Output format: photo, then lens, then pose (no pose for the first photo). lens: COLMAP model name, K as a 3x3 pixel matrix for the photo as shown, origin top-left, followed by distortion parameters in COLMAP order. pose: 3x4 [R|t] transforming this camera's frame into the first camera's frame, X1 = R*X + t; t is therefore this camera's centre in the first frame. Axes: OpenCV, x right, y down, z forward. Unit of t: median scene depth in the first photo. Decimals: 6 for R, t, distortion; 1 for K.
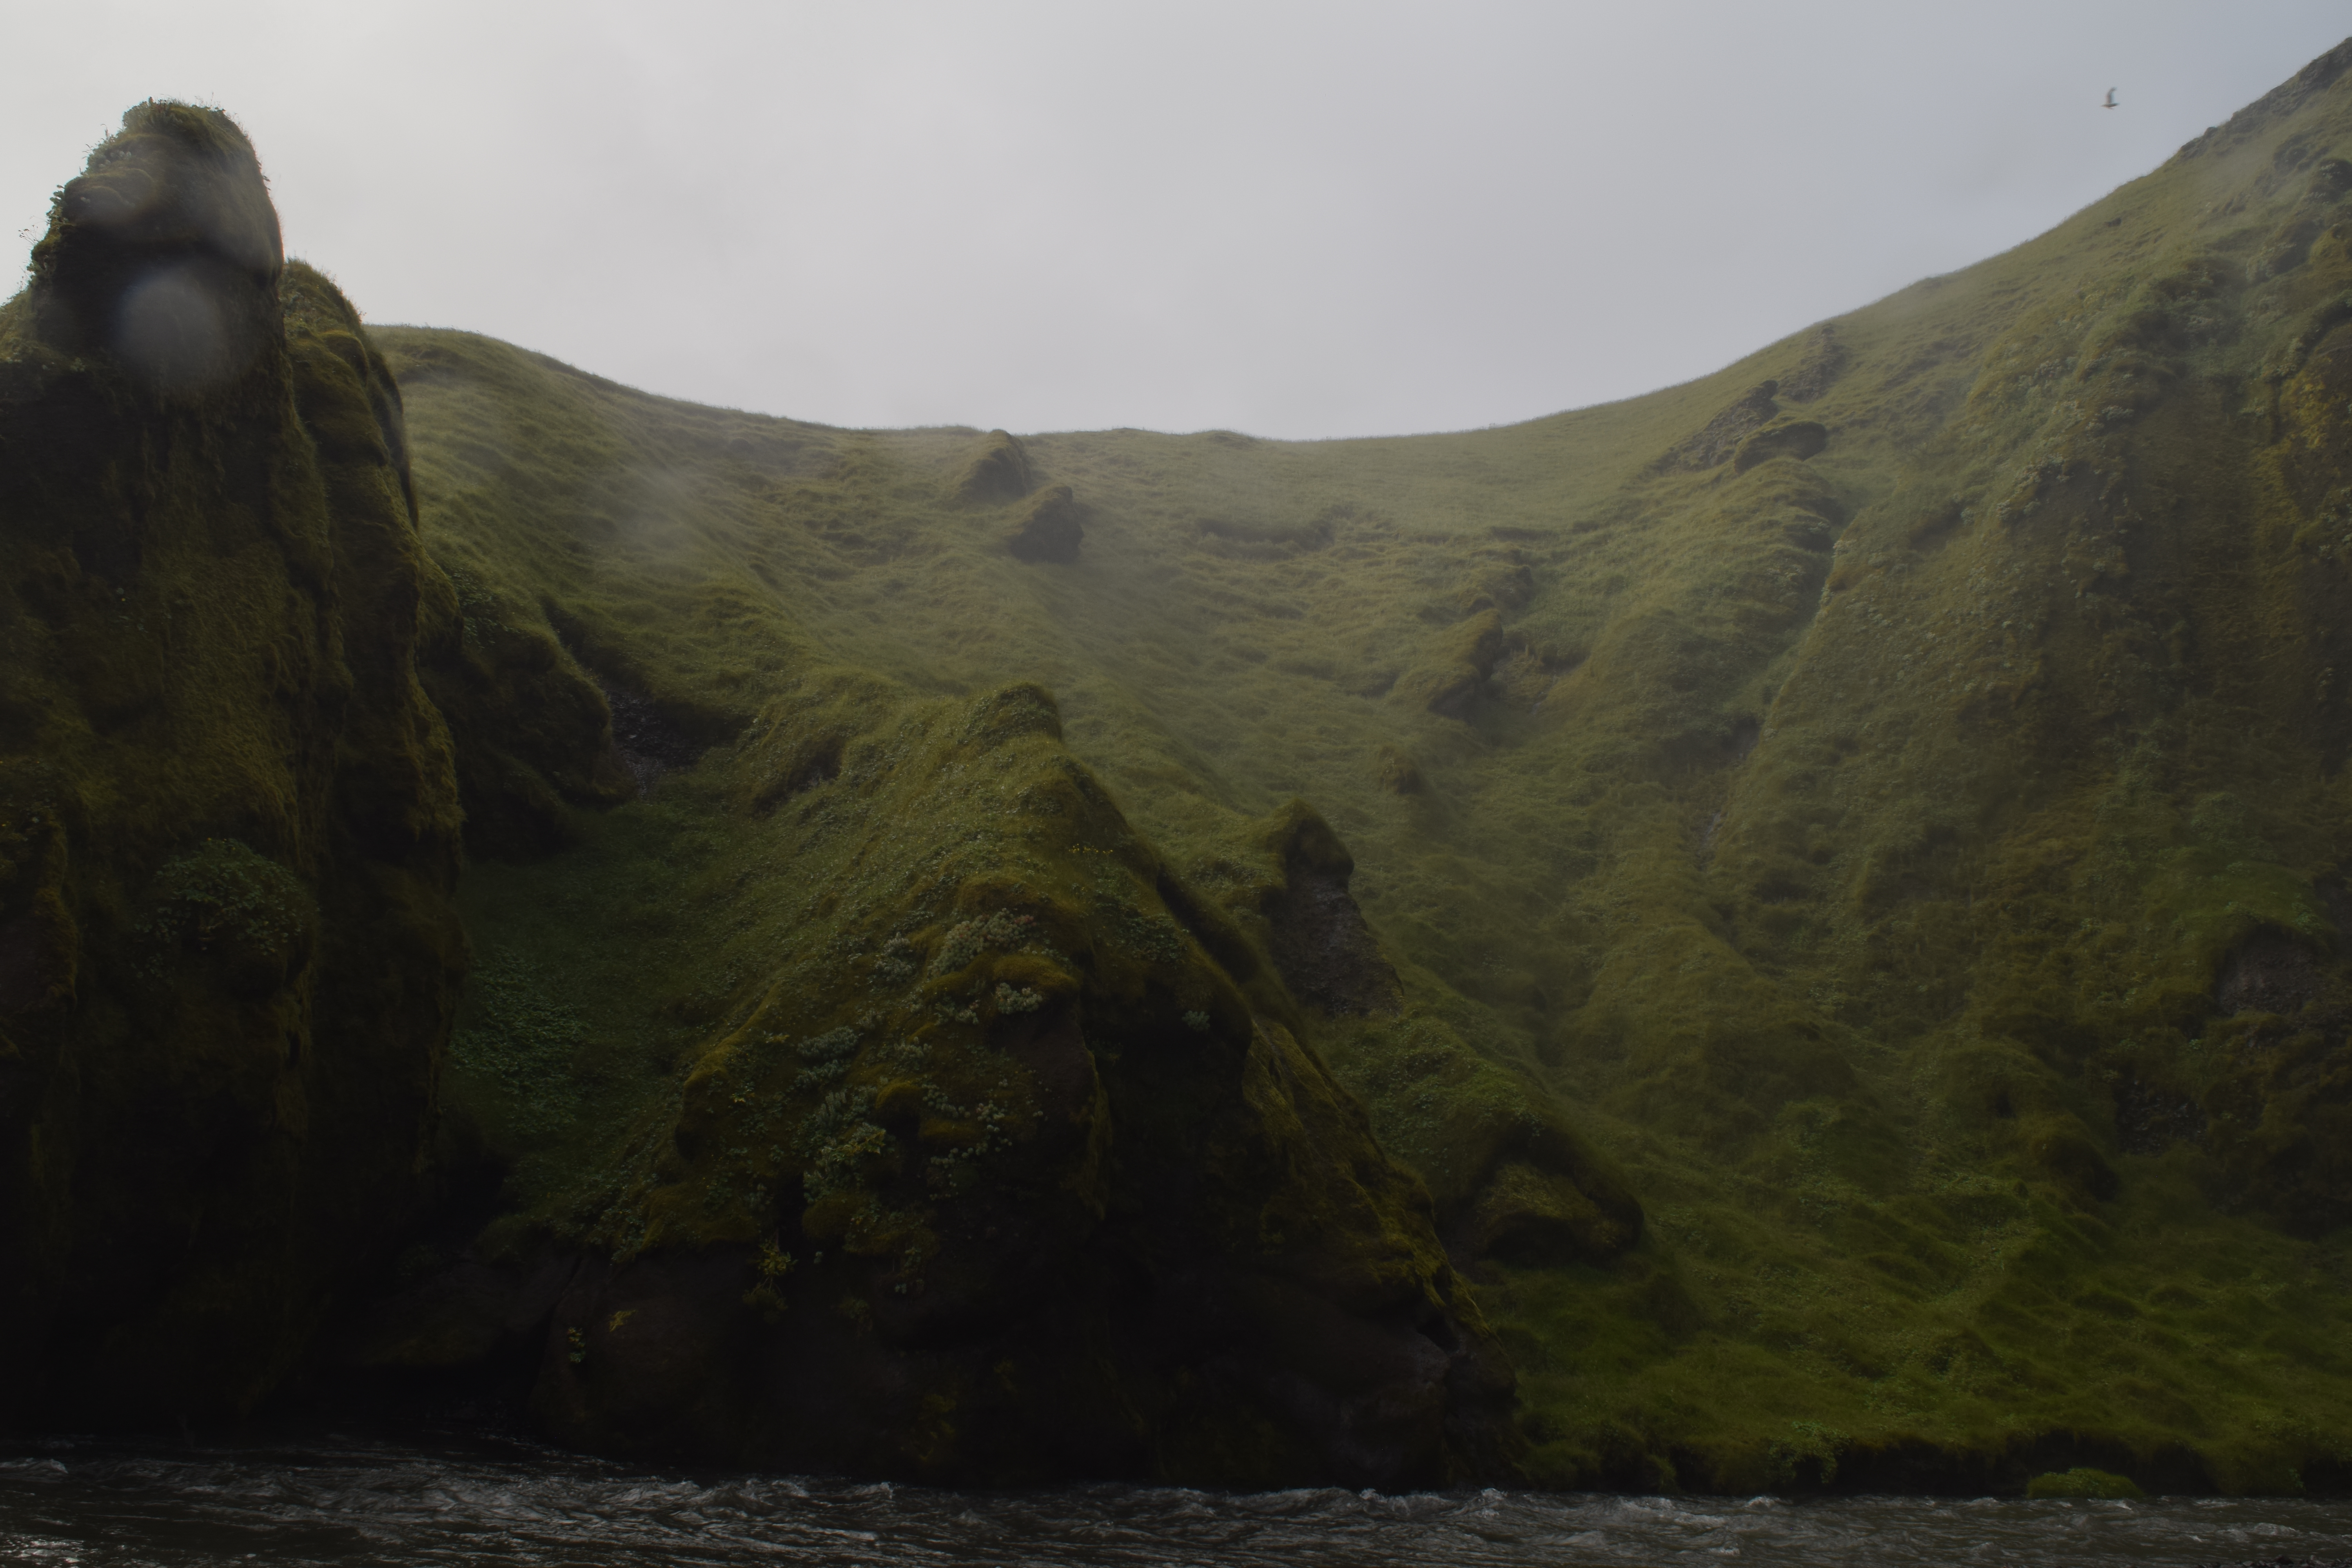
lens RADIAL K [[1894.5, 0, 1176.0], [0, 1894.5, 784.0], [0, 0, 1]] dist [-0.100372, 0.030189]
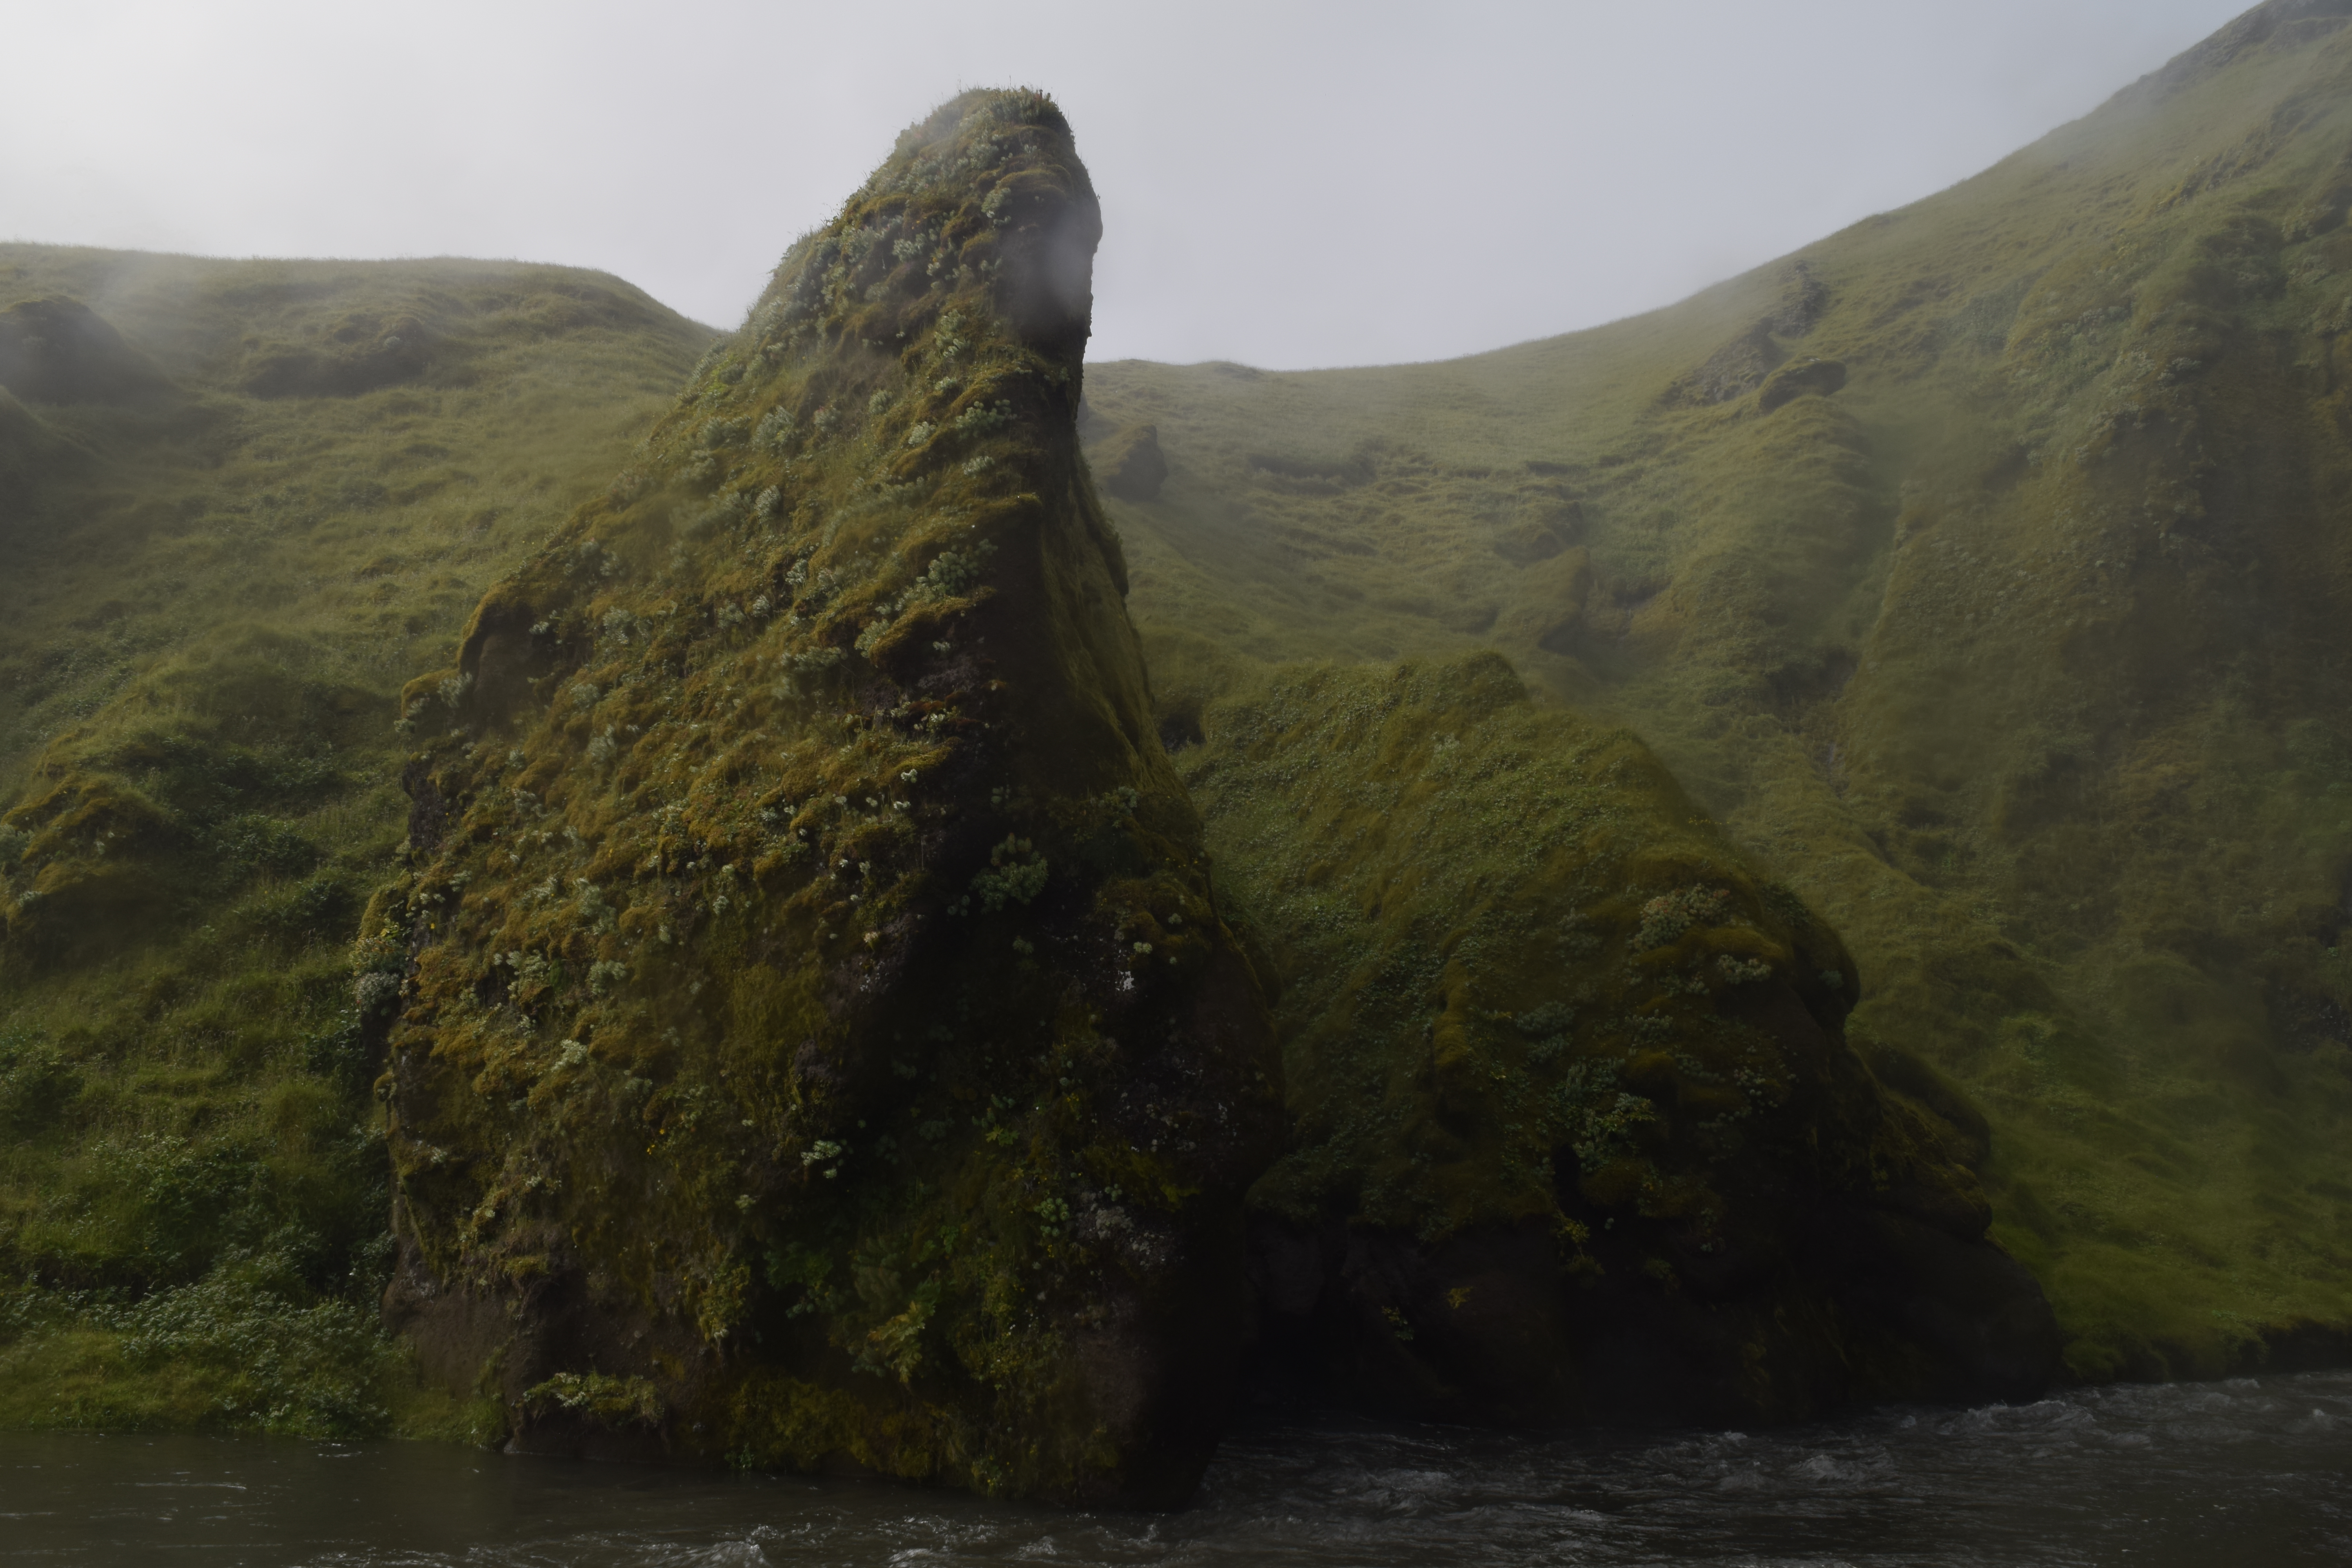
lens RADIAL K [[1894.5, 0, 1176.0], [0, 1894.5, 784.0], [0, 0, 1]] dist [-0.100372, 0.030189]
pose [[0.993163, -0.022759, 0.114499, -0.198678], [0.017443, 0.998732, 0.047217, -0.017673], [-0.115429, -0.044897, 0.992301, -0.003051]]
